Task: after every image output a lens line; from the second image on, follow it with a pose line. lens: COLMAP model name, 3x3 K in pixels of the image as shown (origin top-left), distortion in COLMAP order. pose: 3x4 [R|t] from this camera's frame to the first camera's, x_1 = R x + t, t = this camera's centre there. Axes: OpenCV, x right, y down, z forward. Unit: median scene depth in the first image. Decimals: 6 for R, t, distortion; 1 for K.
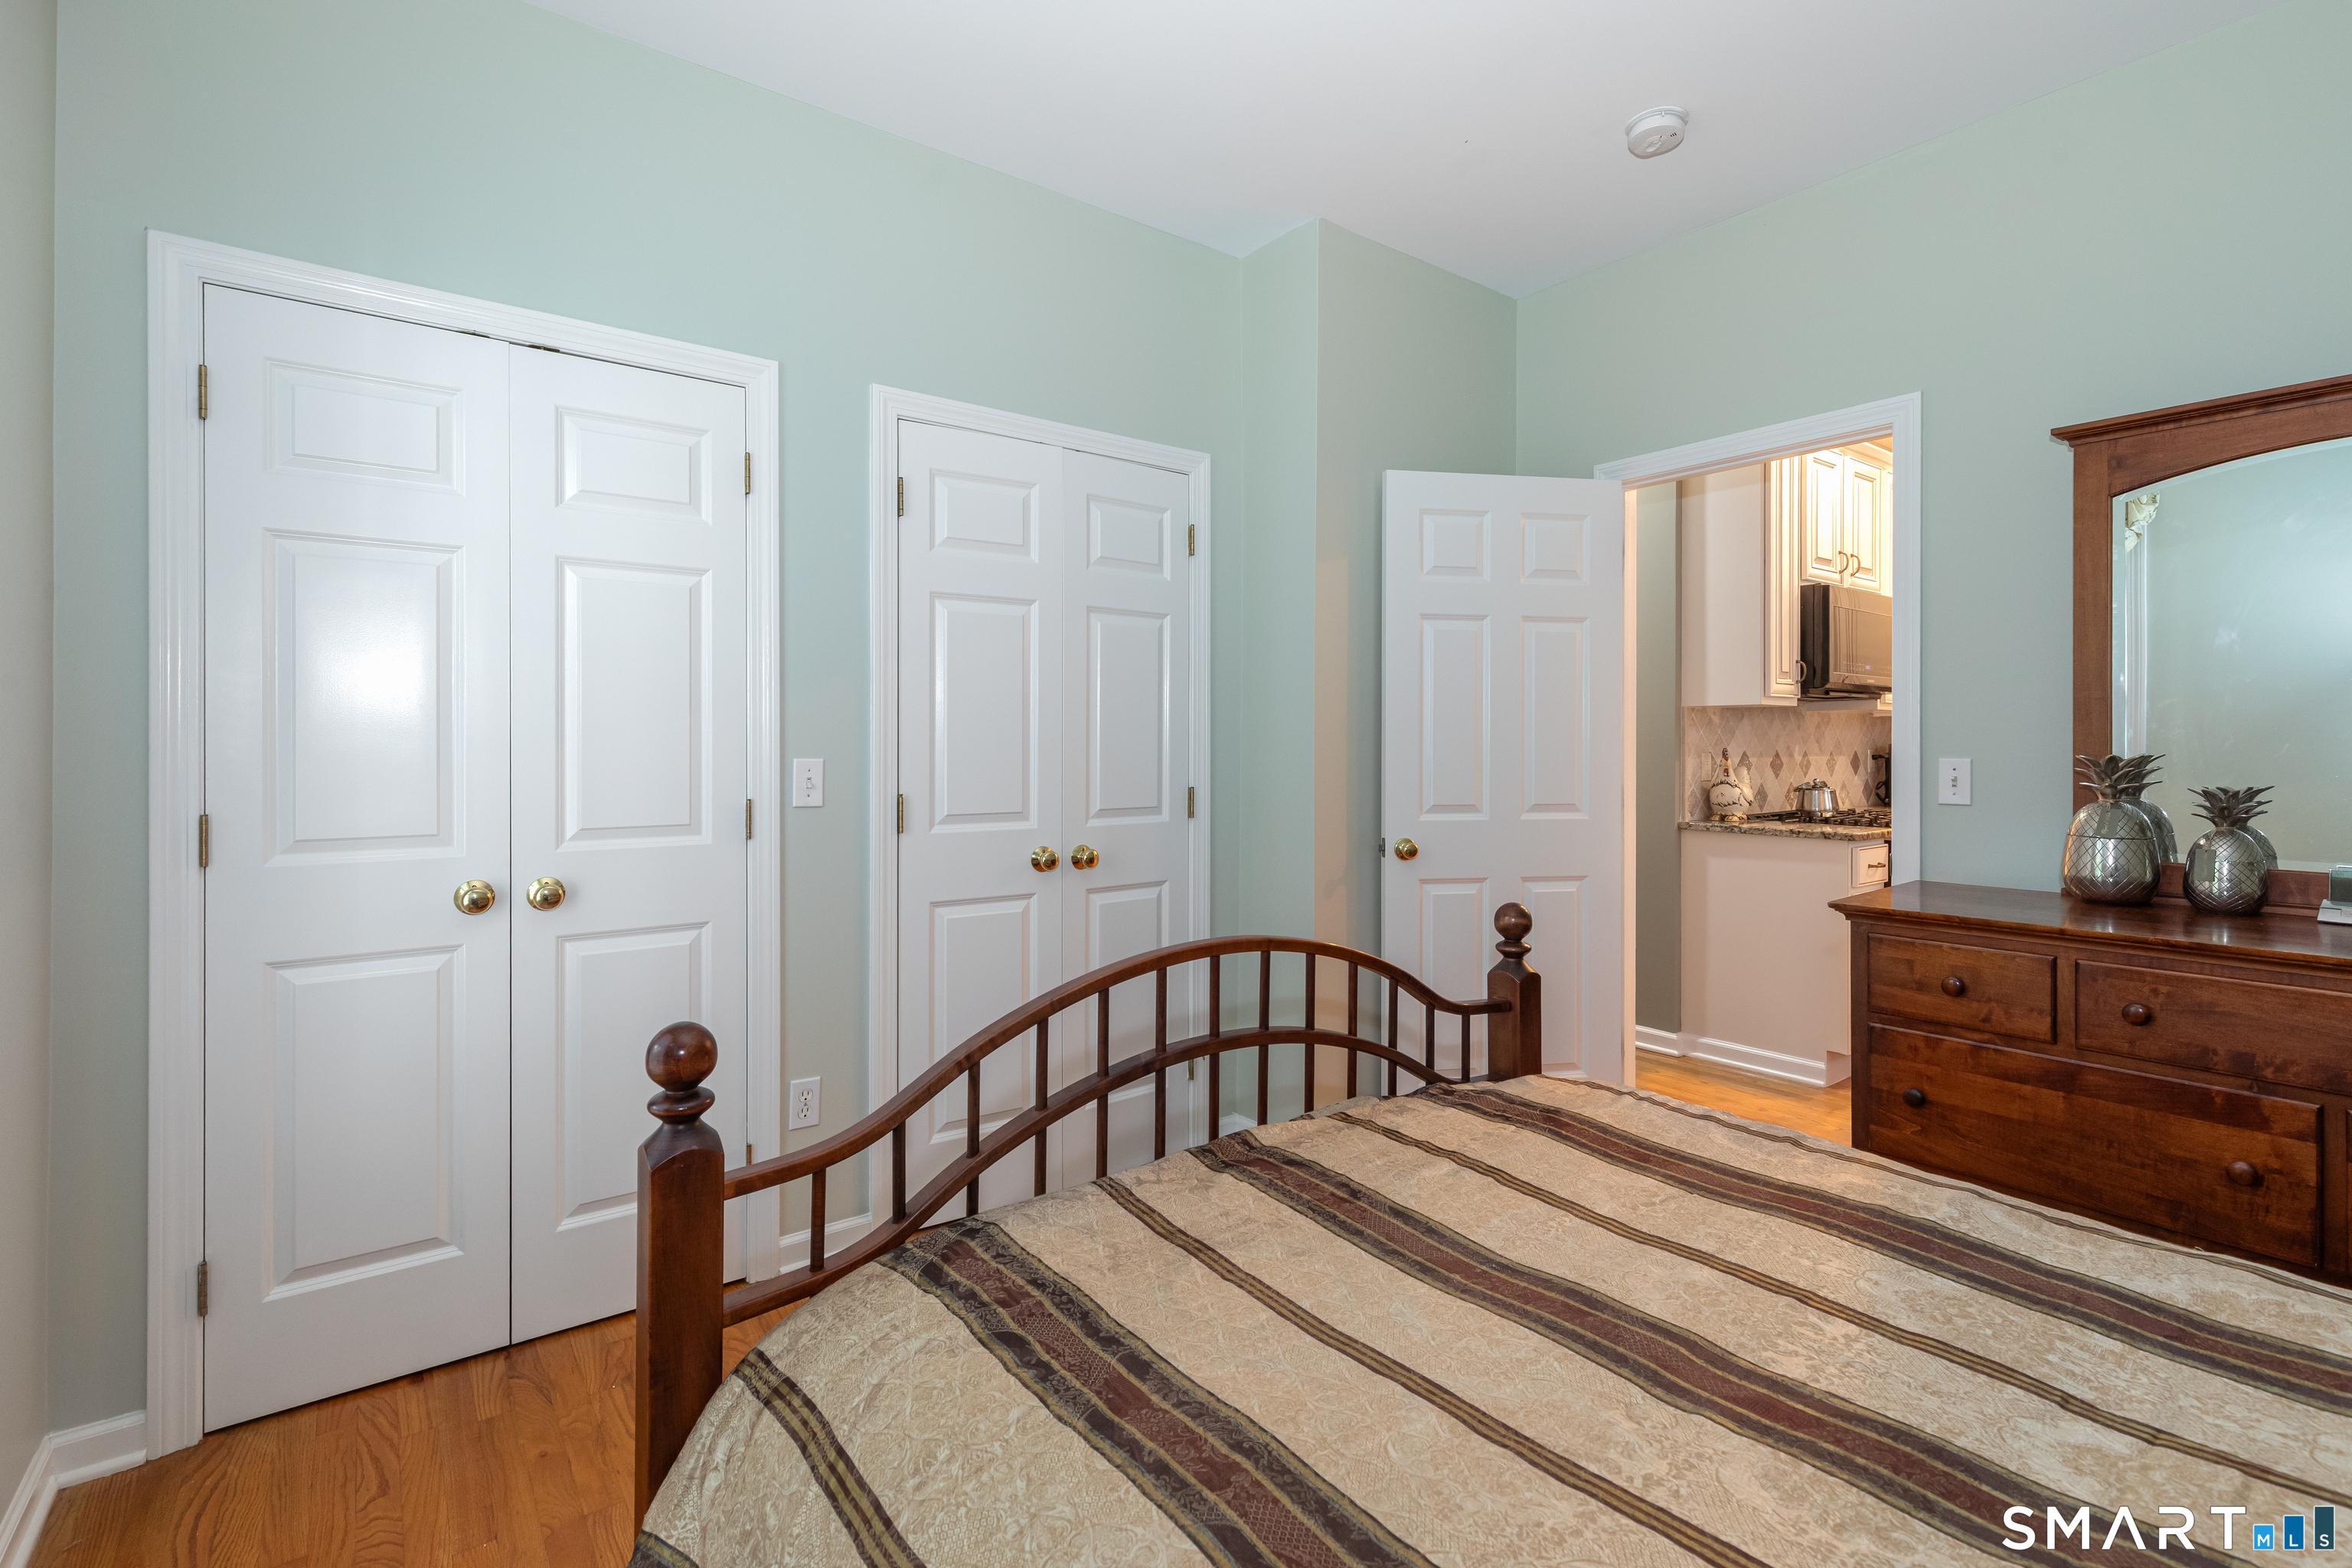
lens RADIAL K [[1050.1, 0, 1178.0], [0, 1050.1, 752.6], [0, 0, 1]] dist [-0.000027, -0.000191]
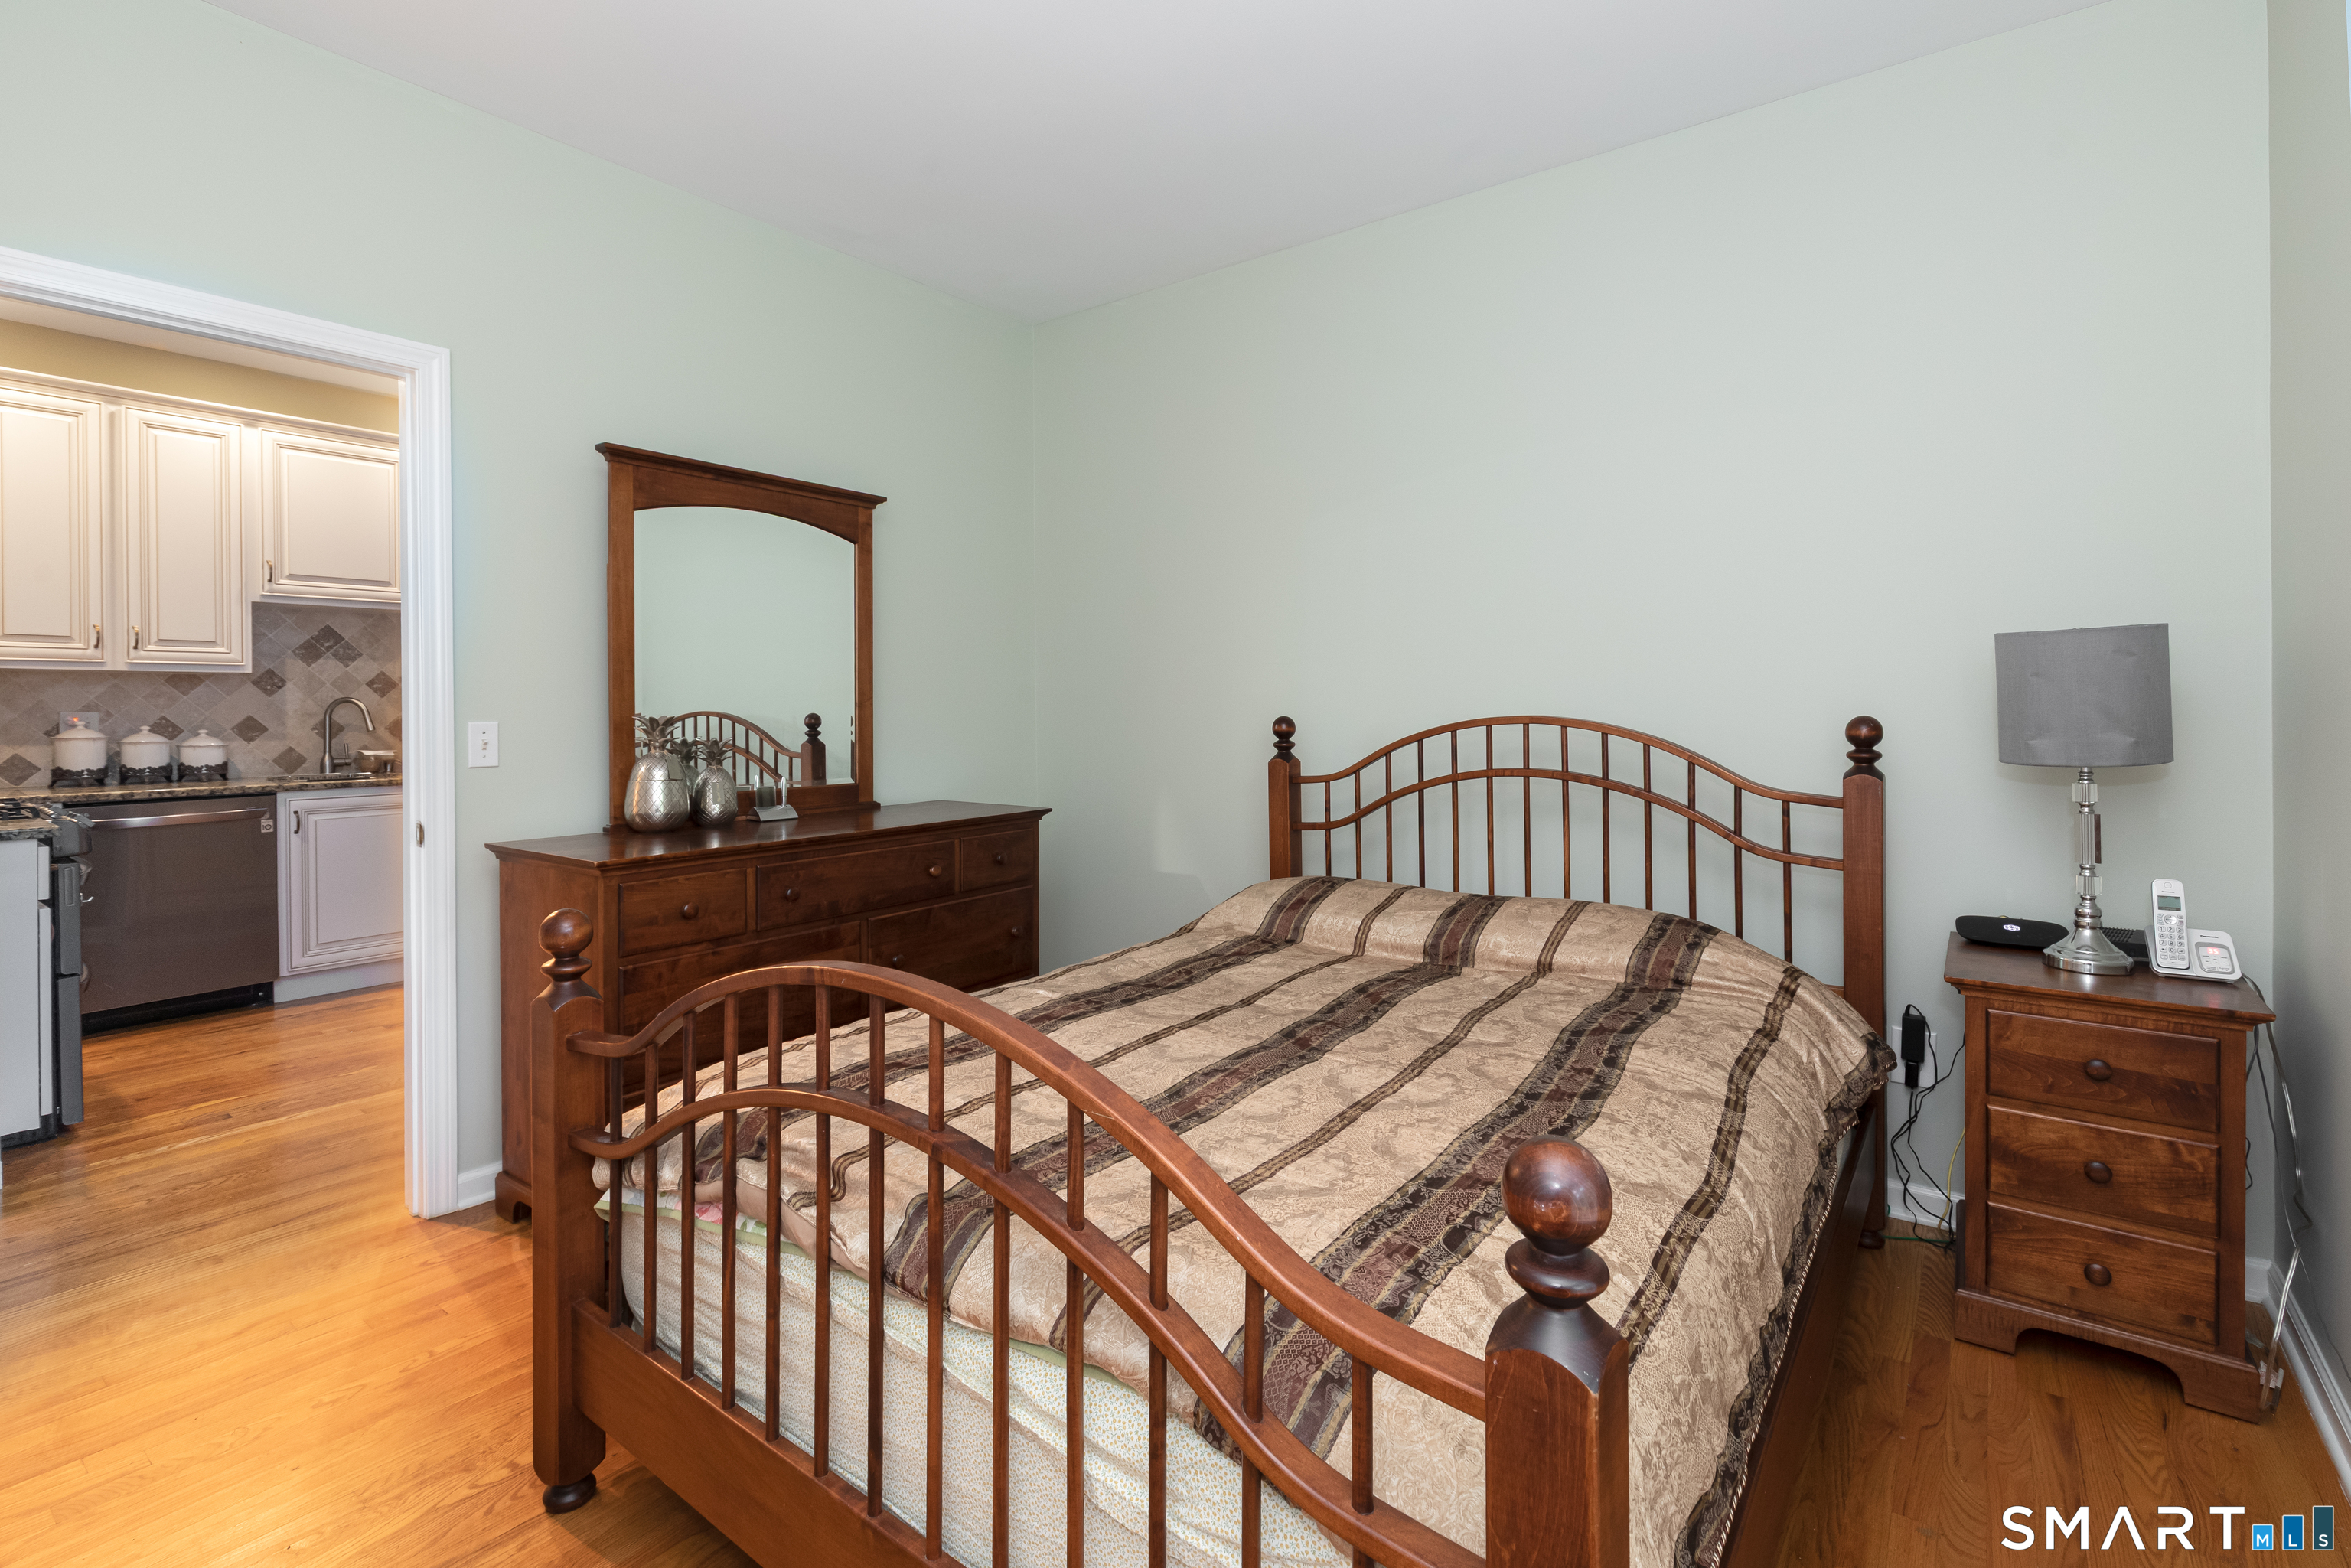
lens RADIAL K [[1065.1, 0, 1204.7], [0, 1065.1, 726.0], [0, 0, 1]] dist [0.003409, 0.000244]
pose [[-0.298089, -0.013533, 0.954442, -0.556441], [0.007140, 0.999840, 0.016407, -0.002717], [-0.954511, 0.011705, -0.297945, 0.762403]]
